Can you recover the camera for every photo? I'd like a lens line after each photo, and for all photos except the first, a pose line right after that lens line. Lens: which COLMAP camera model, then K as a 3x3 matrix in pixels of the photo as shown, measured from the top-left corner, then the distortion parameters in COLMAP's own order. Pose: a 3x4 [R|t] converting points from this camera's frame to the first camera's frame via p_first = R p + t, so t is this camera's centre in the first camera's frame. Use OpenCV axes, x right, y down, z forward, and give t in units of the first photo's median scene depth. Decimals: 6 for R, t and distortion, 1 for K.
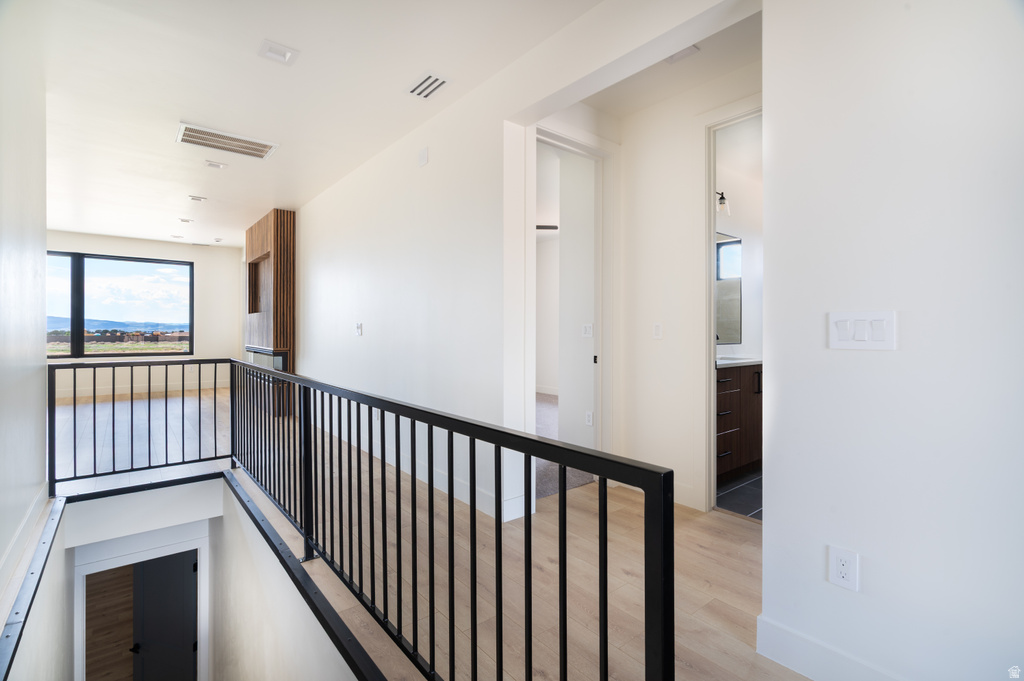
lens RADIAL K [[465.7, 0, 510.1], [0, 465.7, 335.9], [0, 0, 1]] dist [0.003810, 0.000801]
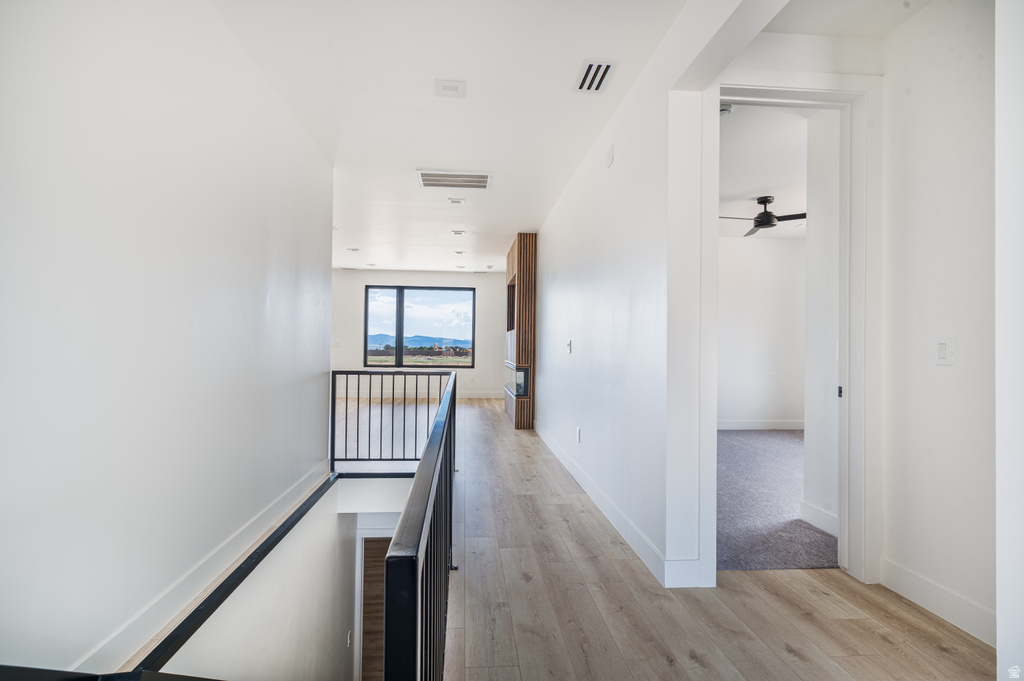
lens RADIAL K [[490.3, 0, 513.6], [0, 490.3, 345.8], [0, 0, 1]] dist [-0.001412, -0.000124]
pose [[0.827014, 0.006515, -0.562144, 0.115344], [-0.016246, 0.999792, -0.012314, -0.001008], [0.561947, 0.019316, 0.826948, 0.070884]]
